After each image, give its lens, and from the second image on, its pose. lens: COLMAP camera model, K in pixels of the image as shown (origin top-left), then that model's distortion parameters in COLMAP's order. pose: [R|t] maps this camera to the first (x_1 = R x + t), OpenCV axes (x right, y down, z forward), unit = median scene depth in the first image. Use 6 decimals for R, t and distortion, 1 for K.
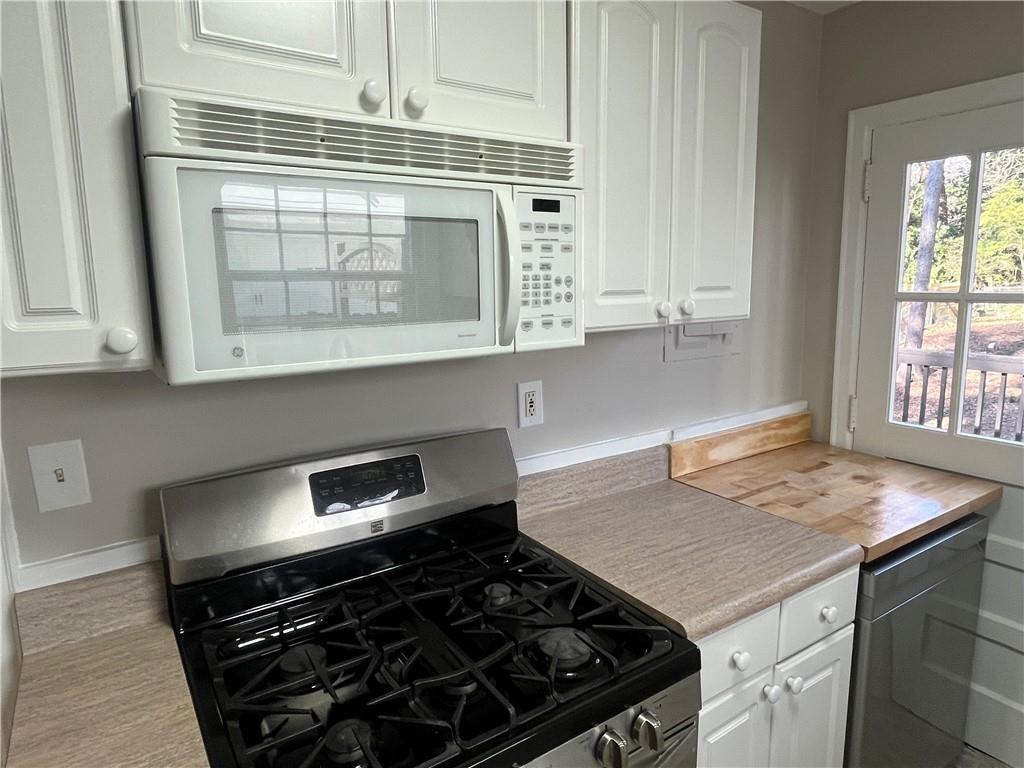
lens RADIAL K [[631.6, 0, 509.6], [0, 631.6, 382.5], [0, 0, 1]] dist [-0.002854, -0.001698]
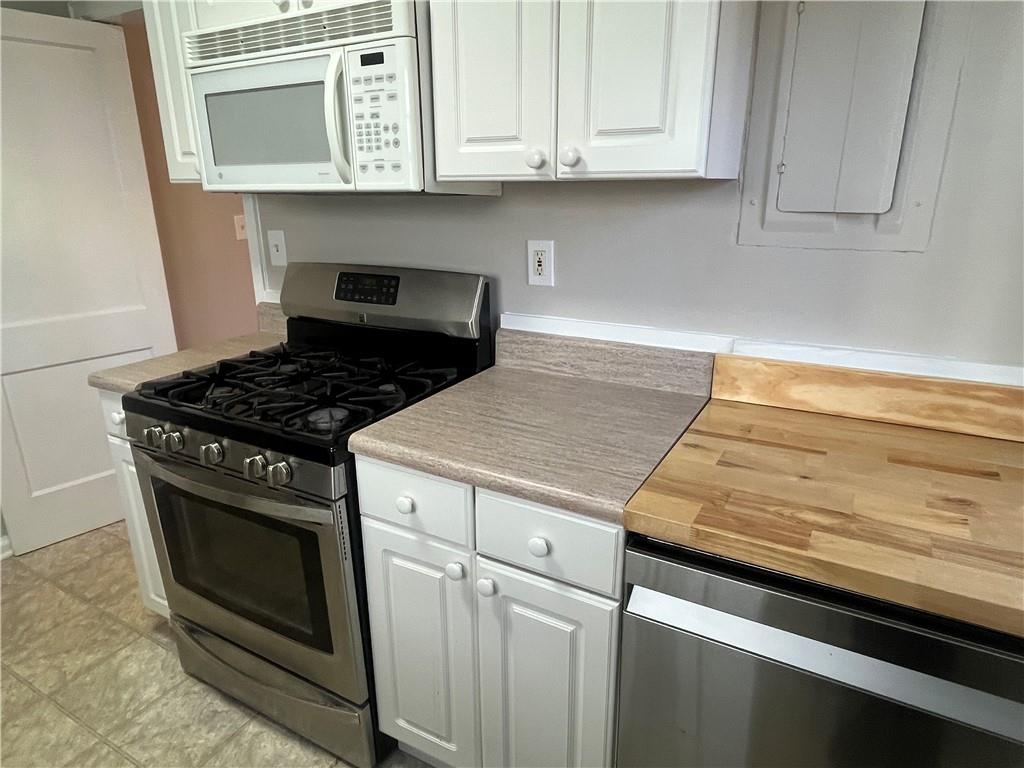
lens RADIAL K [[631.6, 0, 506.9], [0, 631.6, 386.1], [0, 0, 1]] dist [-0.002854, -0.001698]
pose [[0.447587, 0.287508, -0.846761, 1.264864], [-0.144583, 0.957714, 0.248756, -0.029514], [0.882475, 0.011087, 0.470229, 0.656772]]
